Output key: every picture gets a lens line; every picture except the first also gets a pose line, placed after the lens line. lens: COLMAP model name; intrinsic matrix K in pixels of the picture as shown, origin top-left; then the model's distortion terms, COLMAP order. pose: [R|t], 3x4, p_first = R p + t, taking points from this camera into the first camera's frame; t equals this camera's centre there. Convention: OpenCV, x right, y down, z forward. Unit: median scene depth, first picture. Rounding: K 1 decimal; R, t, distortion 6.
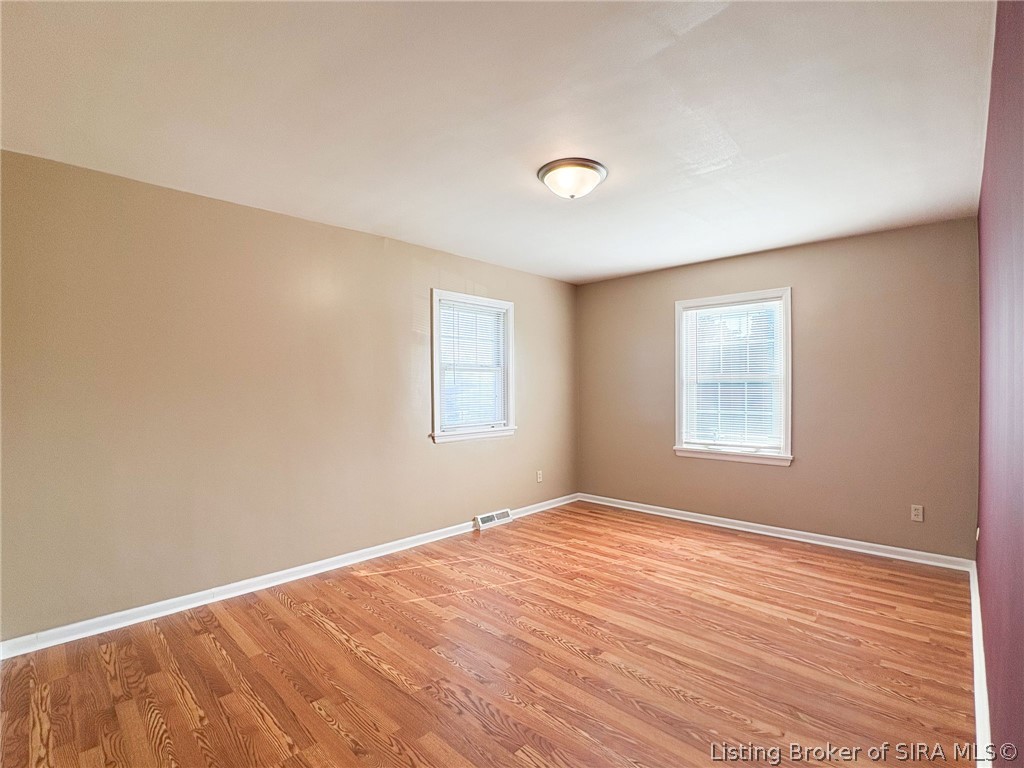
lens RADIAL K [[421.3, 0, 512.0], [0, 421.3, 384.0], [0, 0, 1]] dist [-0.016845, -0.000109]
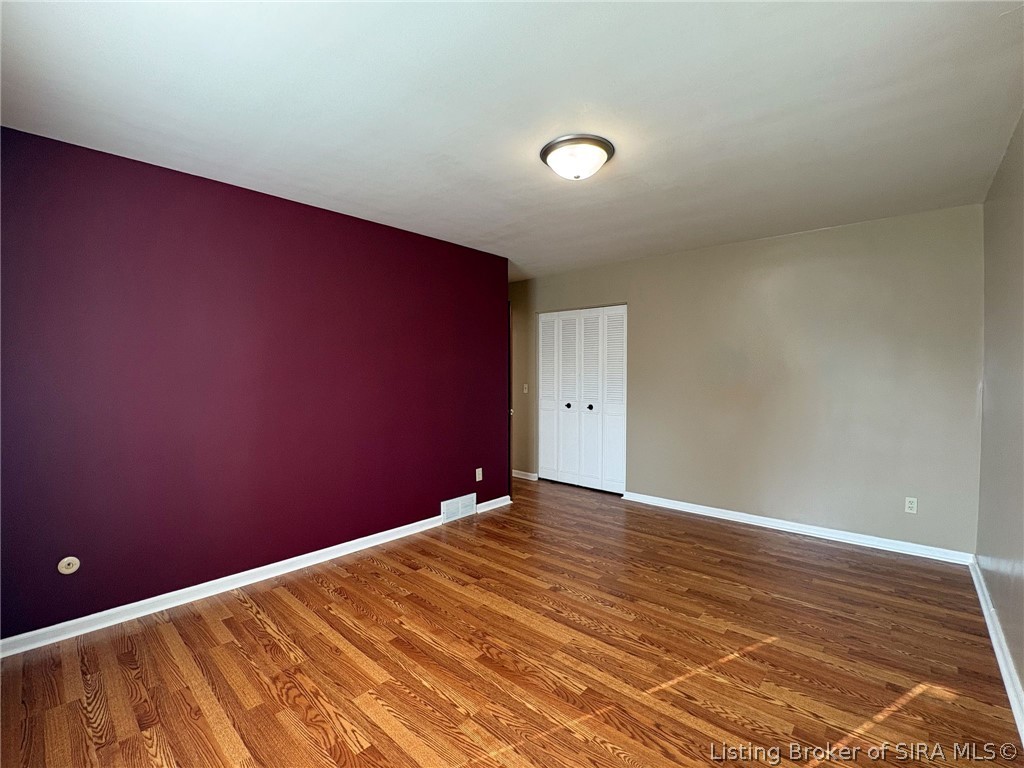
lens RADIAL K [[421.3, 0, 512.0], [0, 421.3, 384.0], [0, 0, 1]] dist [-0.016845, -0.000109]
pose [[-0.997190, 0.006228, -0.074650, 0.340253], [0.004463, 0.999707, 0.023798, 0.004349], [0.074776, 0.023398, -0.996926, 1.811463]]
